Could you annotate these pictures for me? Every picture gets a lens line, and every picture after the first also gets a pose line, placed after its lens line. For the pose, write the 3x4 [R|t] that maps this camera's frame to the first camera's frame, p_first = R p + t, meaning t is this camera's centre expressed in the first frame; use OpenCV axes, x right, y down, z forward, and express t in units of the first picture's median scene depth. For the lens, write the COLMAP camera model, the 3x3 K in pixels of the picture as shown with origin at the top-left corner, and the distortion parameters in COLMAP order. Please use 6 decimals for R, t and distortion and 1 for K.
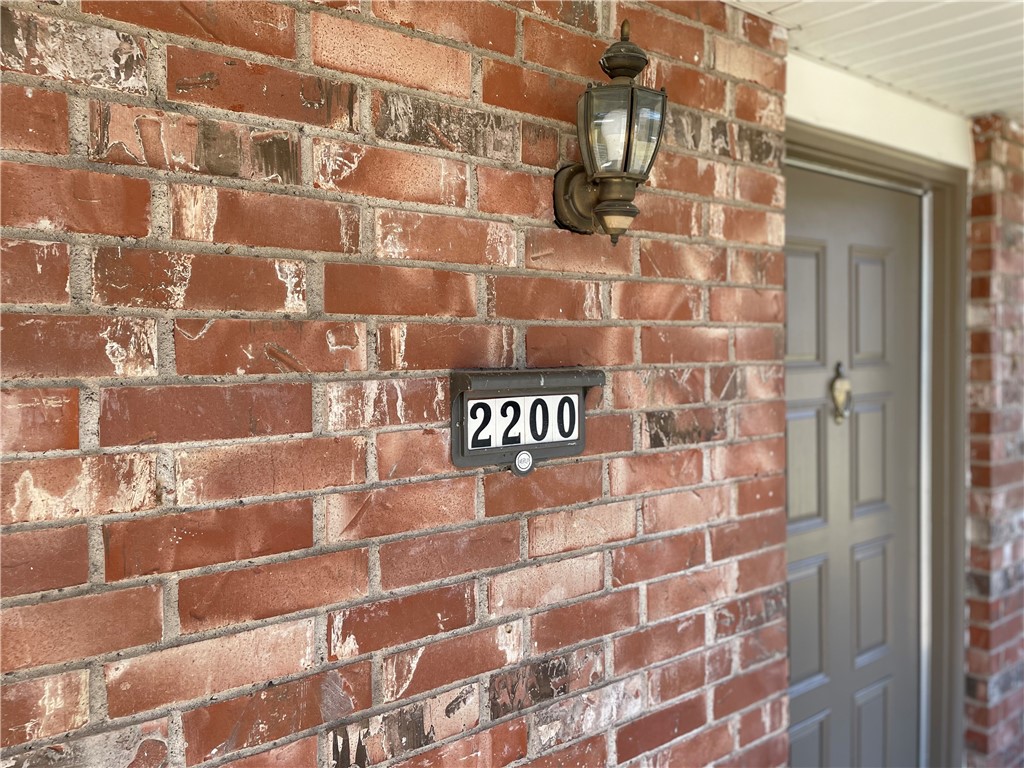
lens RADIAL K [[774.6, 0, 514.0], [0, 774.6, 374.2], [0, 0, 1]] dist [0.089931, -0.117981]
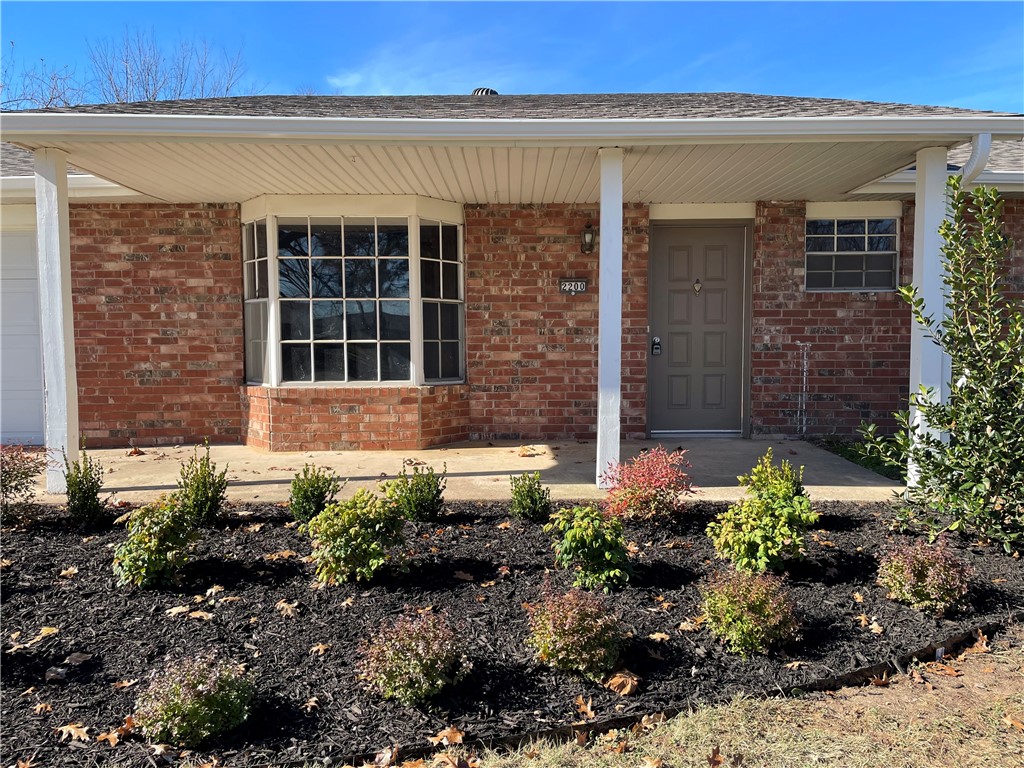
lens RADIAL K [[774.6, 0, 511.3], [0, 774.6, 393.5], [0, 0, 1]] dist [0.089931, -0.117981]
pose [[0.797988, 0.051605, -0.600460, 3.293194], [-0.021252, 0.998117, 0.057538, 0.552725], [0.602298, -0.033154, 0.797582, -4.127006]]
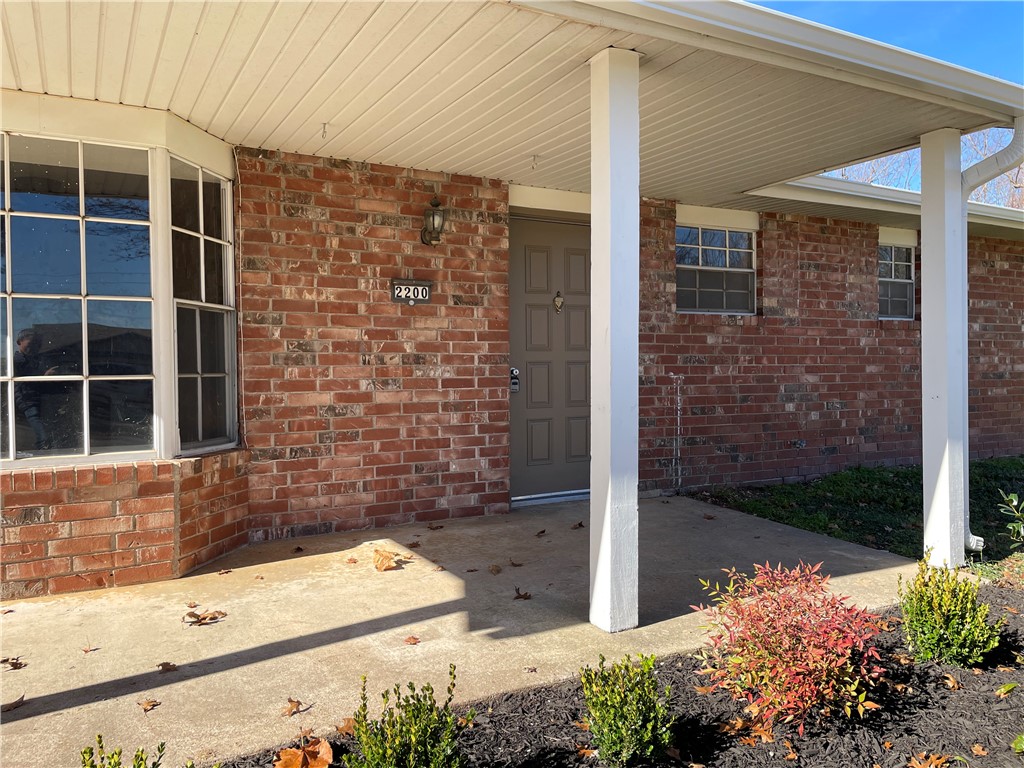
lens RADIAL K [[774.6, 0, 514.3], [0, 774.6, 381.4], [0, 0, 1]] dist [0.089931, -0.117981]
pose [[0.989989, 0.008323, -0.140897, 1.108213], [-0.008904, 0.999954, -0.003494, 0.528984], [0.140862, 0.004714, 0.990018, -2.895250]]
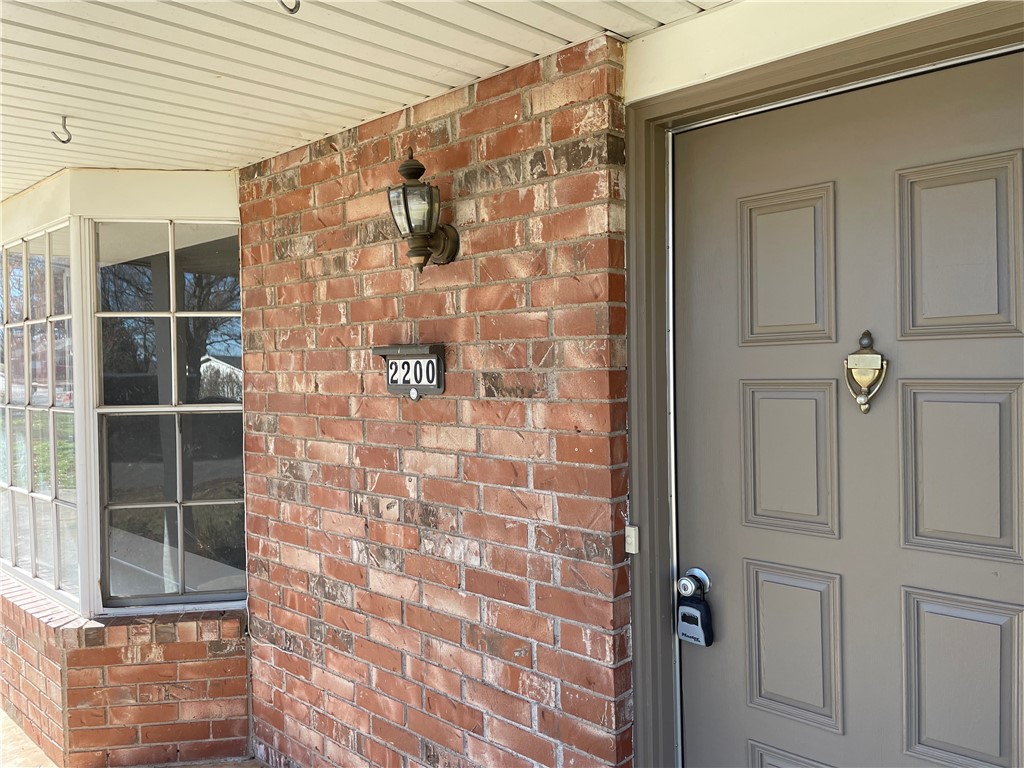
lens RADIAL K [[774.6, 0, 509.9], [0, 774.6, 378.1], [0, 0, 1]] dist [0.089931, -0.117981]
pose [[0.169476, 0.029143, -0.985103, 1.907548], [-0.010109, 0.999561, 0.027832, 0.019736], [0.985483, 0.005242, 0.169696, 0.913402]]
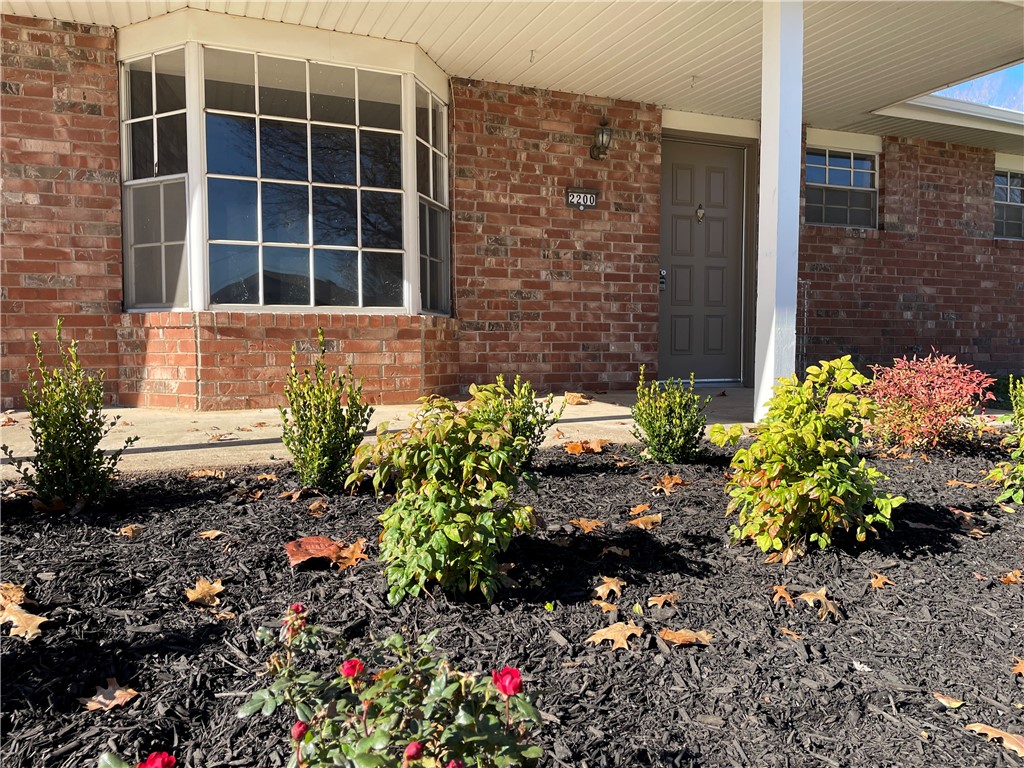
lens RADIAL K [[774.6, 0, 506.9], [0, 774.6, 384.9], [0, 0, 1]] dist [0.089931, -0.117981]
pose [[0.967641, 0.021730, -0.251393, 0.804494], [-0.016482, 0.999600, 0.022965, 1.110369], [0.251792, -0.018079, 0.967613, -3.824177]]
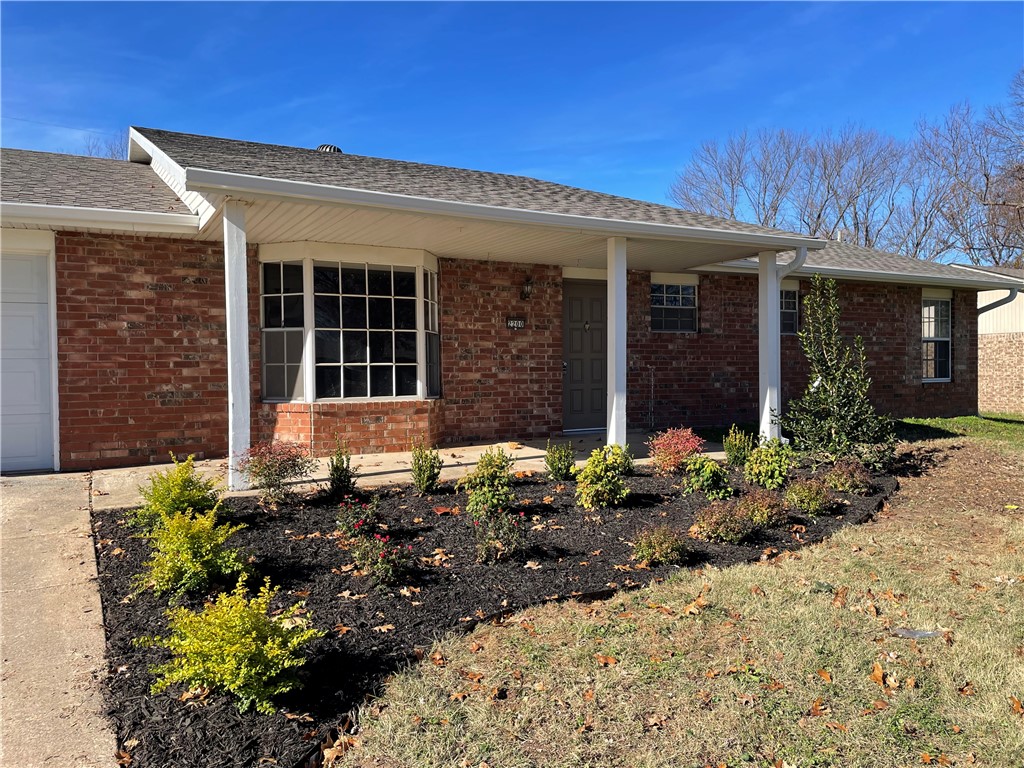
lens RADIAL K [[774.6, 0, 505.4], [0, 774.6, 389.4], [0, 0, 1]] dist [0.089931, -0.117981]
pose [[0.987904, 0.007301, -0.154896, 1.160412], [-0.007451, 0.999972, -0.000386, 0.745668], [0.154888, 0.001536, 0.987931, -6.976764]]
